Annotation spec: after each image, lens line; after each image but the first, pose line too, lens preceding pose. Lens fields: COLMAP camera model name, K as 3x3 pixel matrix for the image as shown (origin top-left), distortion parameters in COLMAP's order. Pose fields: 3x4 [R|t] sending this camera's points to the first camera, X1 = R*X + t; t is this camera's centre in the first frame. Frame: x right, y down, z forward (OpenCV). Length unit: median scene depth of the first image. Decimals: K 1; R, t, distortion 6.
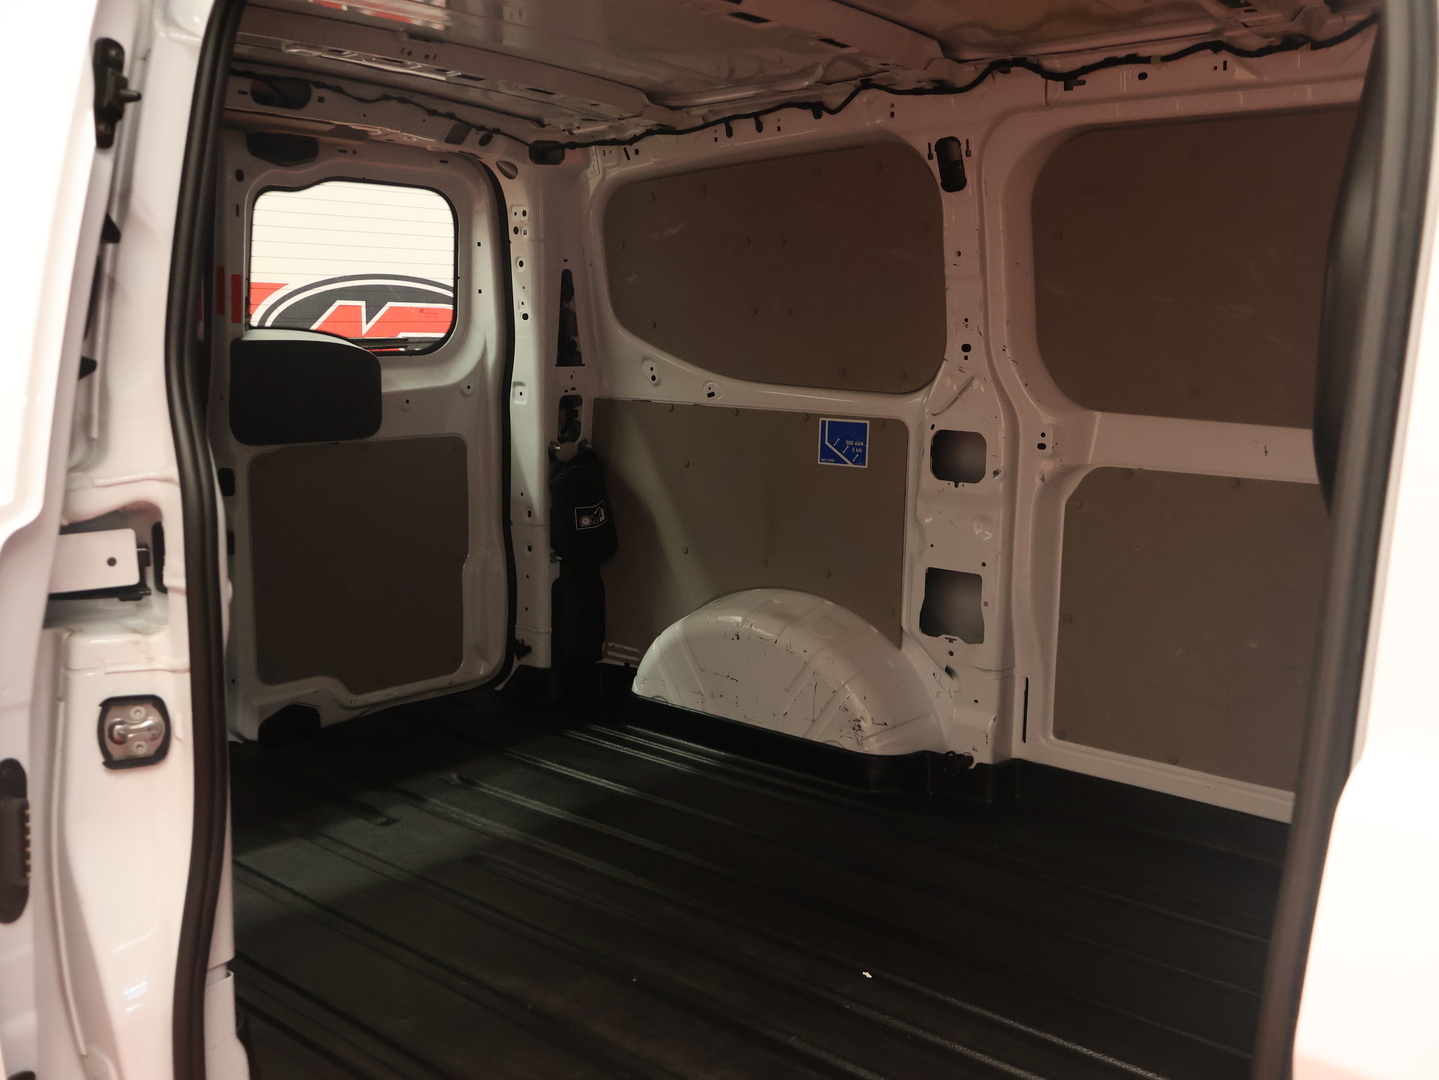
lens RADIAL K [[1266.5, 0, 719.5], [0, 1266.5, 540.0], [0, 0, 1]] dist [0.005972, 0.006185]
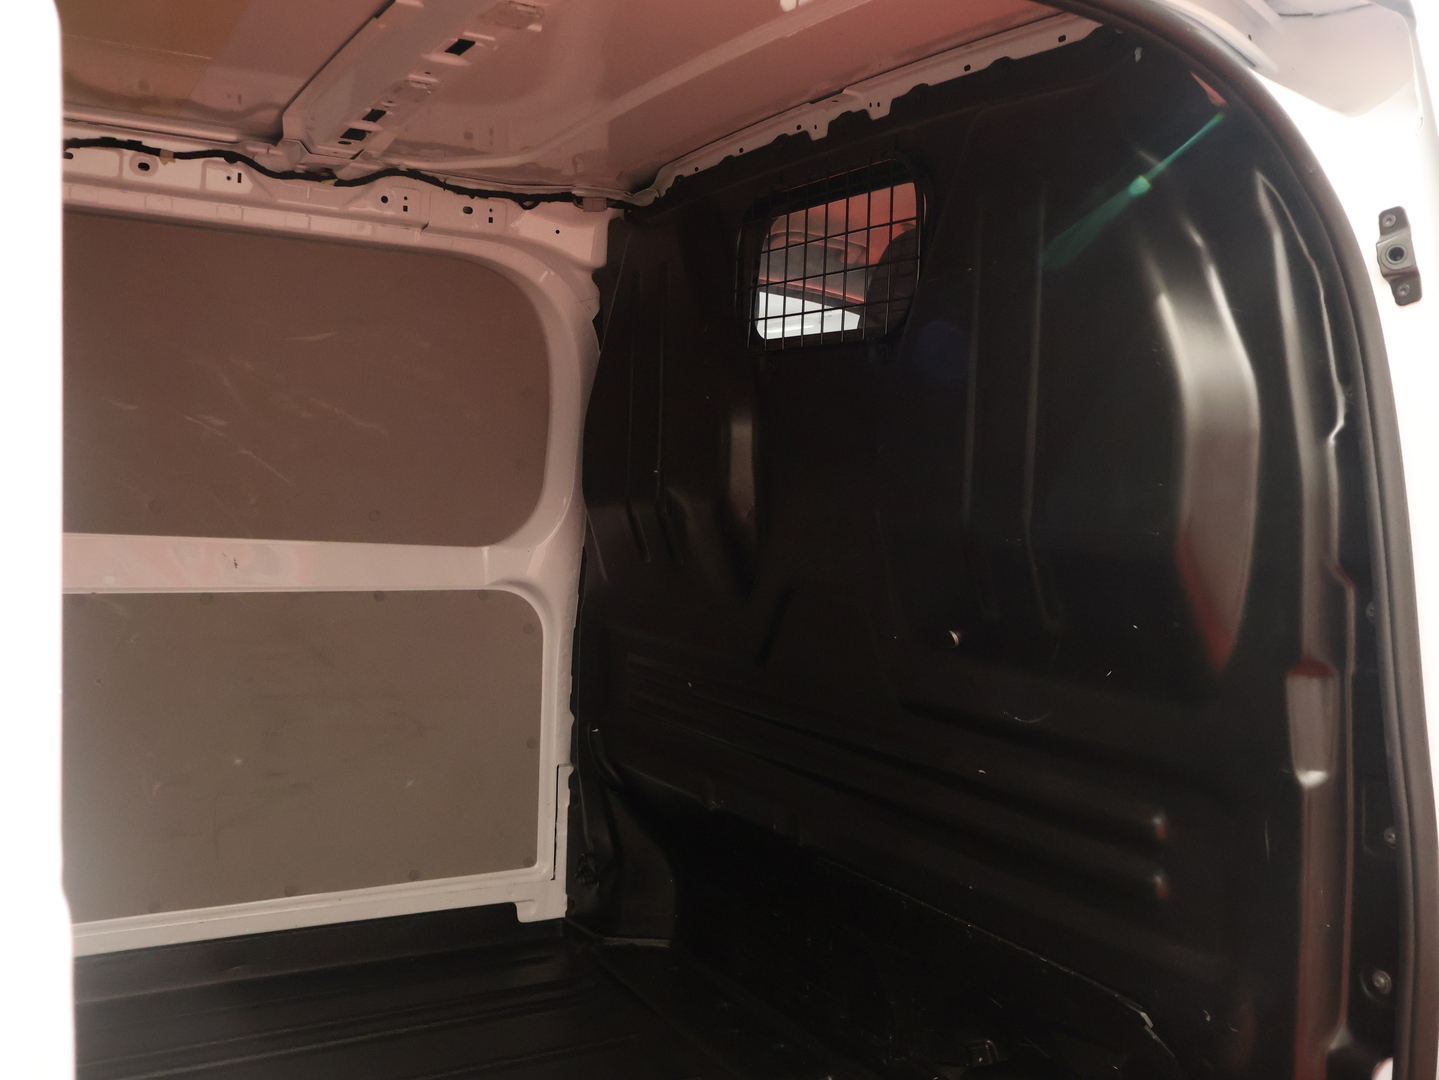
lens RADIAL K [[1266.5, 0, 719.5], [0, 1266.5, 540.0], [0, 0, 1]] dist [0.005972, 0.006185]
pose [[0.389076, -0.052976, 0.919681, -0.377140], [0.123334, 0.992353, 0.004985, -0.053736], [-0.912912, 0.111488, 0.392634, 0.303722]]
